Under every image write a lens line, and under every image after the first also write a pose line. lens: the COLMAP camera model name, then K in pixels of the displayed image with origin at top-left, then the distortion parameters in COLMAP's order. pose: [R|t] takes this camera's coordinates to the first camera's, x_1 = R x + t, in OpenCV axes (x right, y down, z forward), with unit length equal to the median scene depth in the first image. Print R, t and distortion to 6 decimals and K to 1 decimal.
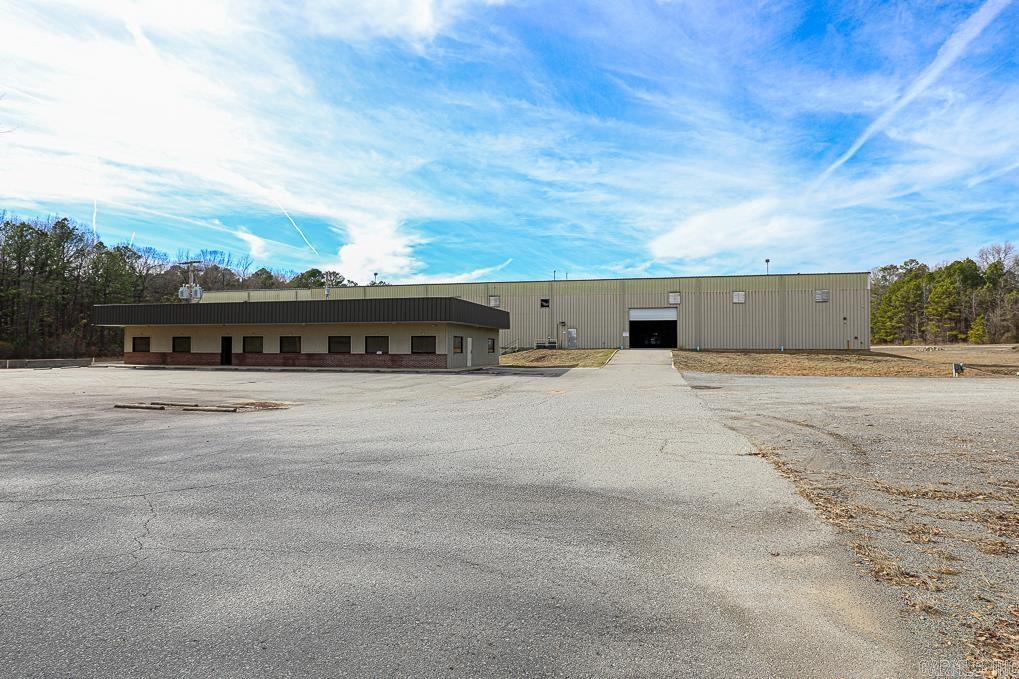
lens RADIAL K [[550.6, 0, 509.5], [0, 550.6, 339.5], [0, 0, 1]] dist [0.002864, 0.000559]
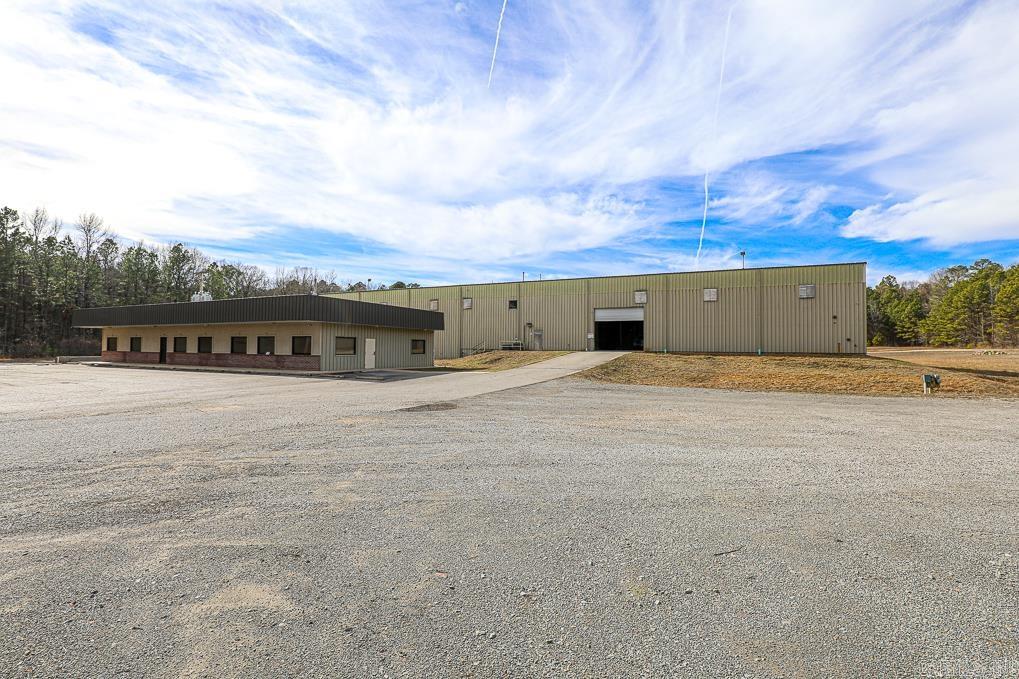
lens RADIAL K [[466.1, 0, 509.5], [0, 466.1, 339.5], [0, 0, 1]] dist [-0.001717, 0.000181]
pose [[0.983000, 0.001889, -0.183593, 0.231013], [-0.002687, 0.999988, -0.004099, 0.001121], [0.183583, 0.004522, 0.982994, 0.181363]]
